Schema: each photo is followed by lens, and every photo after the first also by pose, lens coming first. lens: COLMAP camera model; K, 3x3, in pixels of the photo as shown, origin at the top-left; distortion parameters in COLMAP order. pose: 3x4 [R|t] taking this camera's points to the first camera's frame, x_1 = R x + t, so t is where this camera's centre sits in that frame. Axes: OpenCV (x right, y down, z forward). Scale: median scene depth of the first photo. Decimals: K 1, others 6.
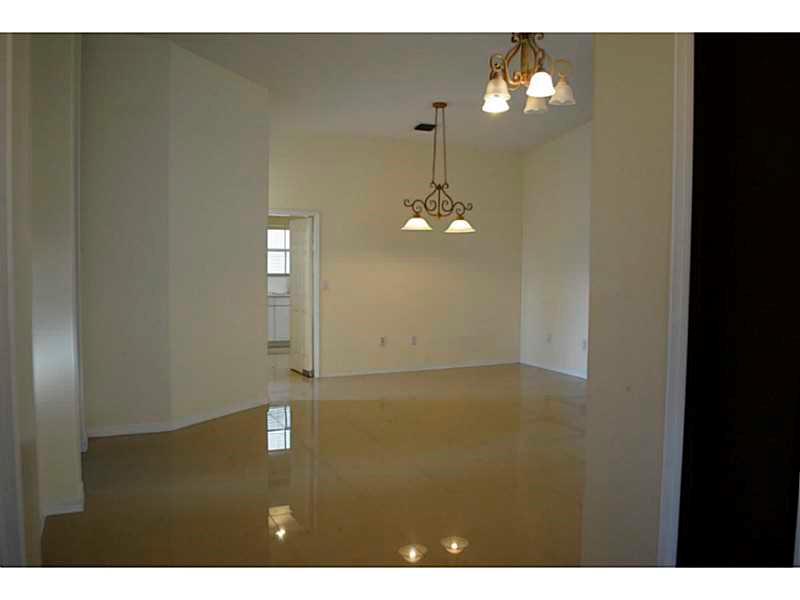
lens RADIAL K [[628.4, 0, 399.6], [0, 628.4, 298.8], [0, 0, 1]] dist [-0.015025, -0.004957]
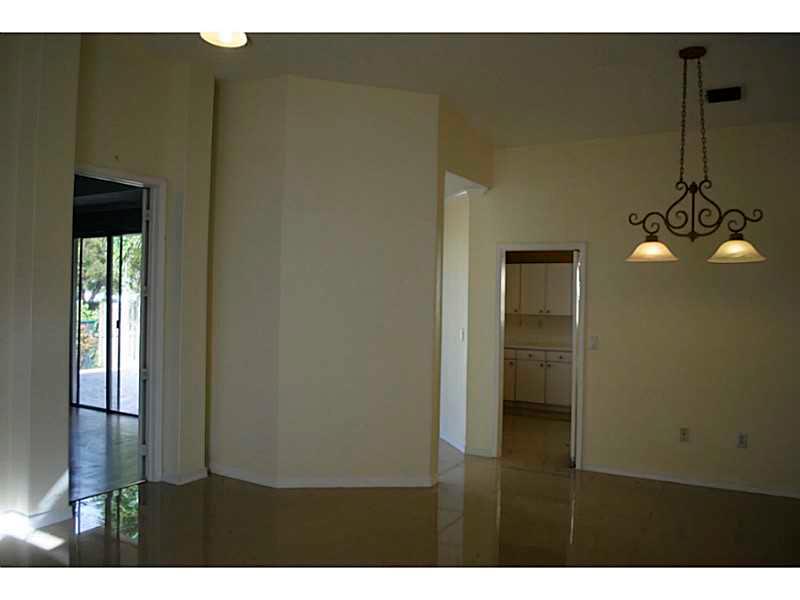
lens RADIAL K [[628.4, 0, 400.0], [0, 628.4, 300.7], [0, 0, 1]] dist [-0.015025, -0.004957]
pose [[0.637054, 0.003835, -0.770810, 0.341234], [-0.059773, 0.997222, -0.044439, -0.028847], [0.768499, 0.074384, 0.635513, 0.420977]]
